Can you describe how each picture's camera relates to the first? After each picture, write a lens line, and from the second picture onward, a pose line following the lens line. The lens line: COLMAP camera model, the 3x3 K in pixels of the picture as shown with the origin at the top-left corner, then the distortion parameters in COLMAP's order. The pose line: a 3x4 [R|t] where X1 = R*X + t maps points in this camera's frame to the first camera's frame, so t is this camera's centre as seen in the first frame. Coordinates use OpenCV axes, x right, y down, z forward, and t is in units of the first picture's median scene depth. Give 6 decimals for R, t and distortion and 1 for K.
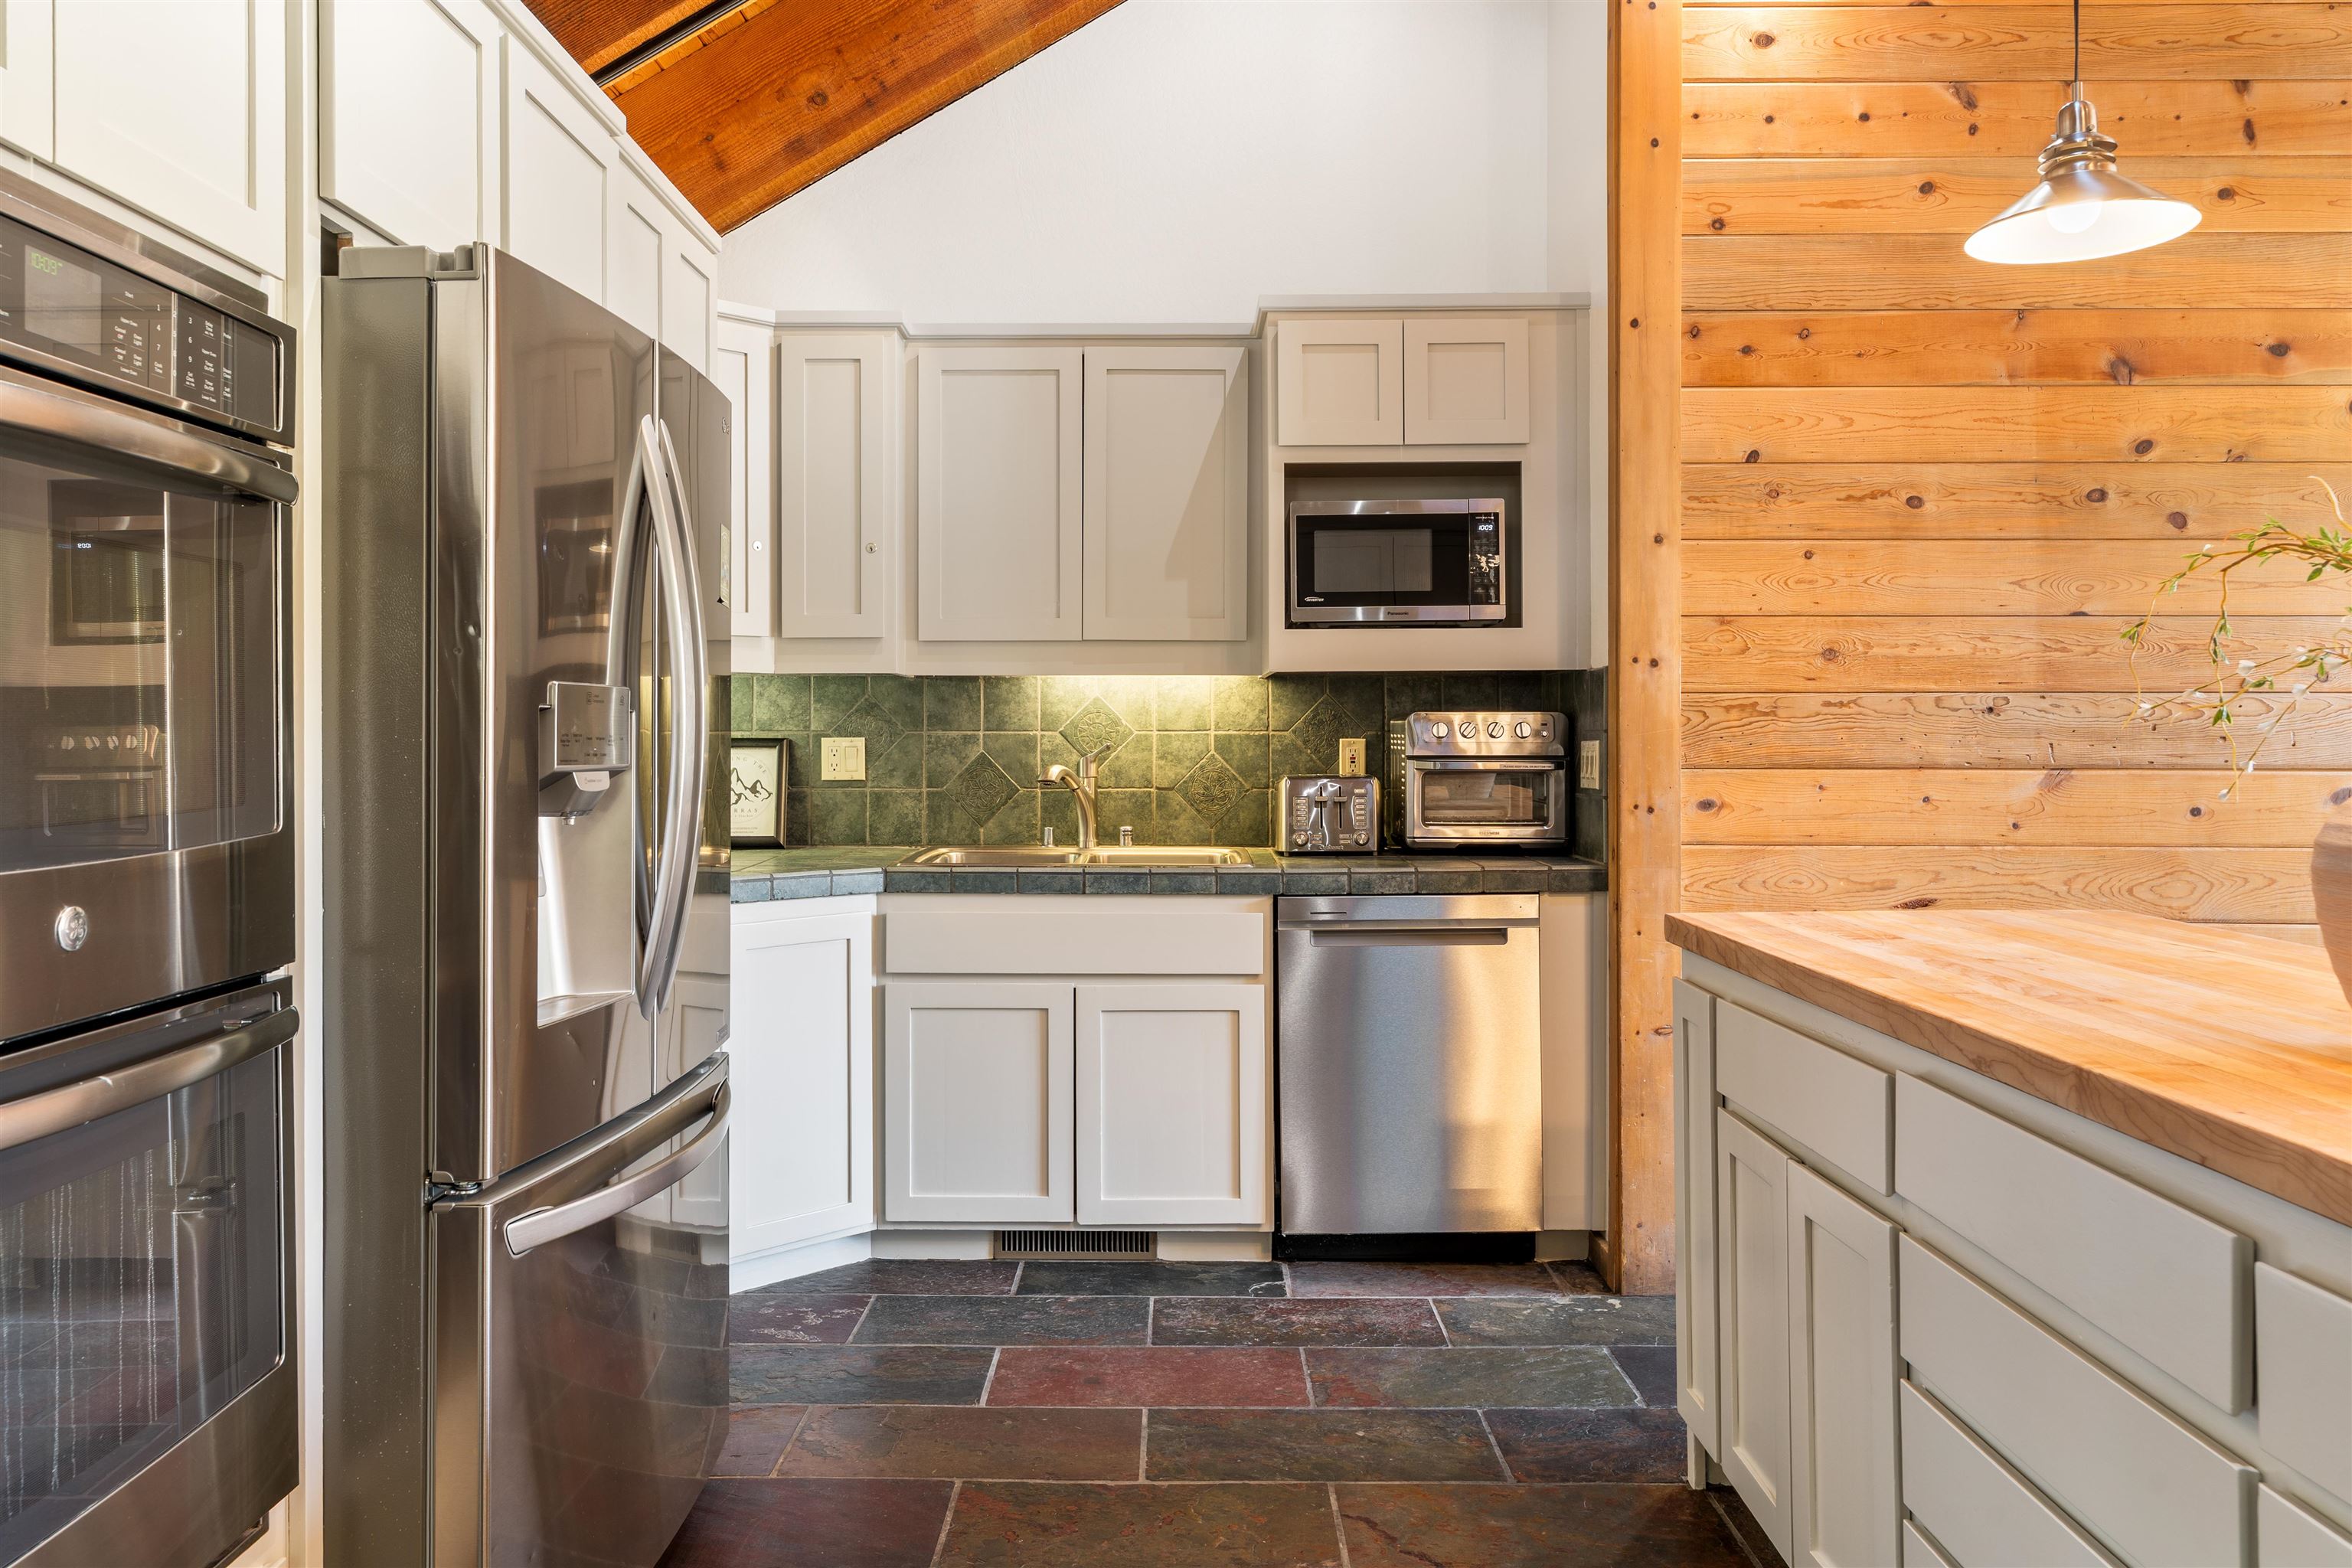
lens RADIAL K [[1722.0, 0, 1165.5], [0, 1722.0, 719.2], [0, 0, 1]] dist [0.002588, -0.002524]
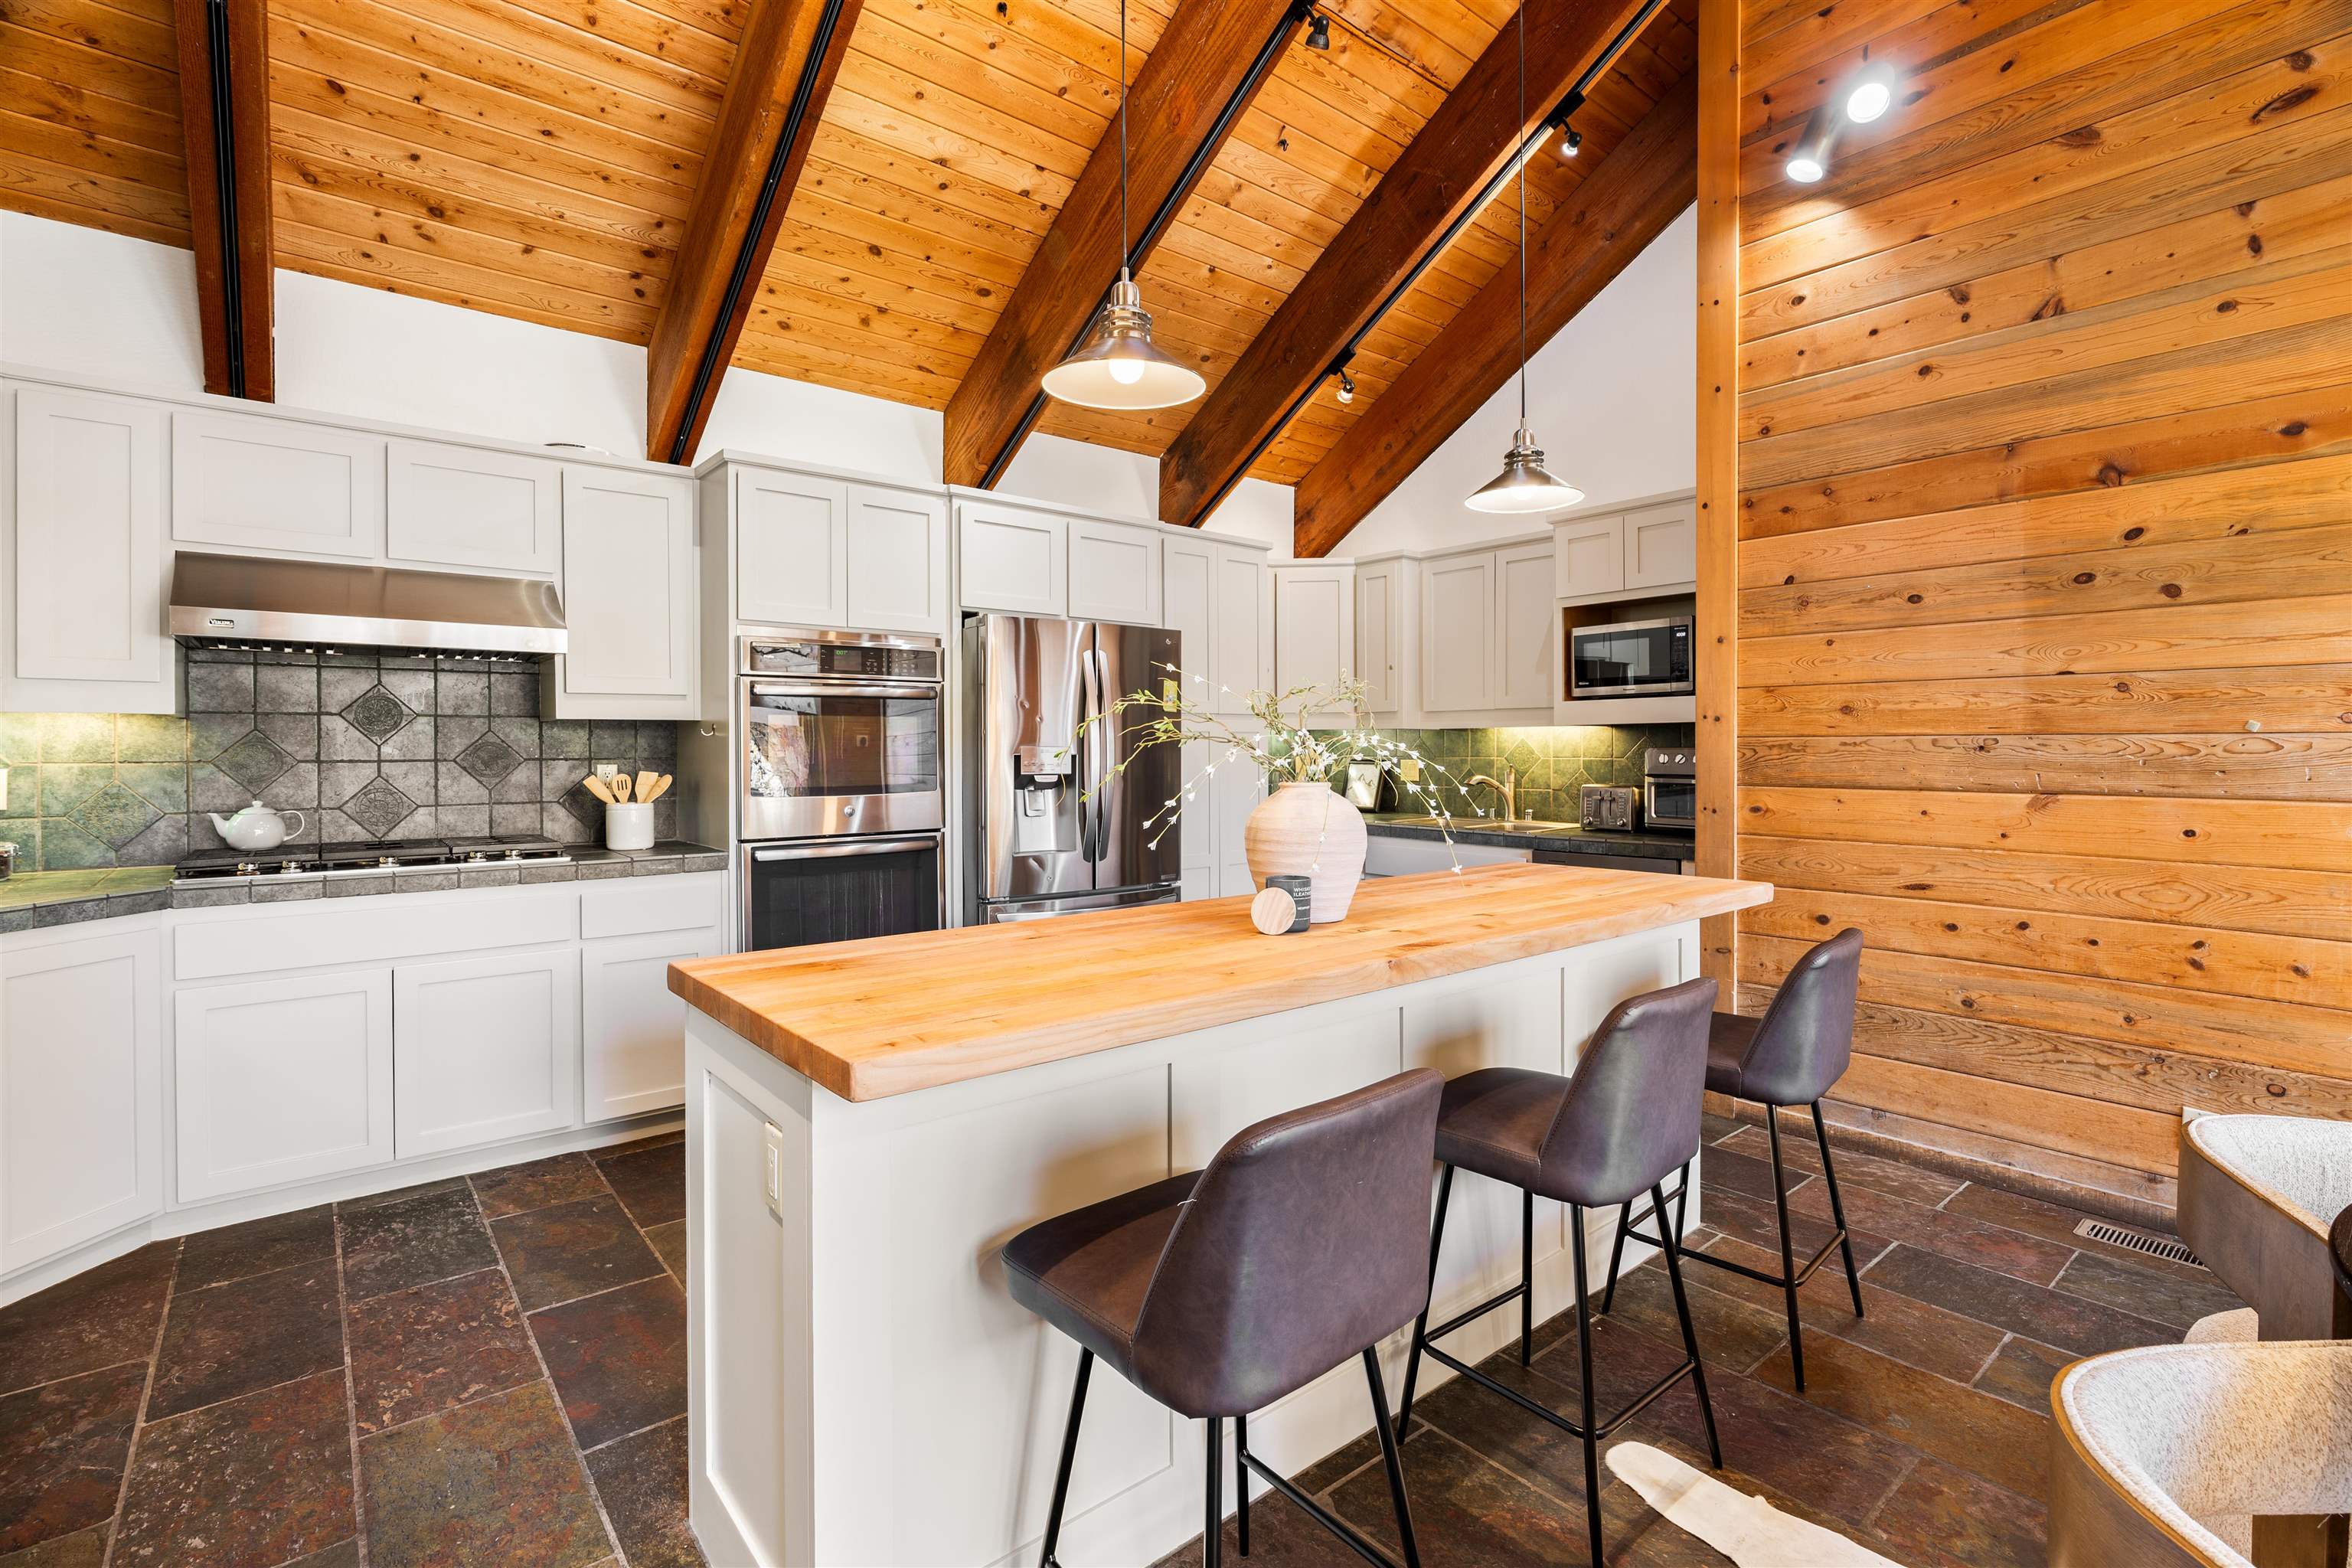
lens RADIAL K [[1088.2, 0, 1204.8], [0, 1088.2, 754.4], [0, 0, 1]] dist [-0.009887, 0.003868]
pose [[0.647602, 0.004880, -0.761963, 0.730690], [0.007852, 0.999884, 0.013077, -0.016230], [0.761938, -0.014452, 0.647489, -0.006939]]
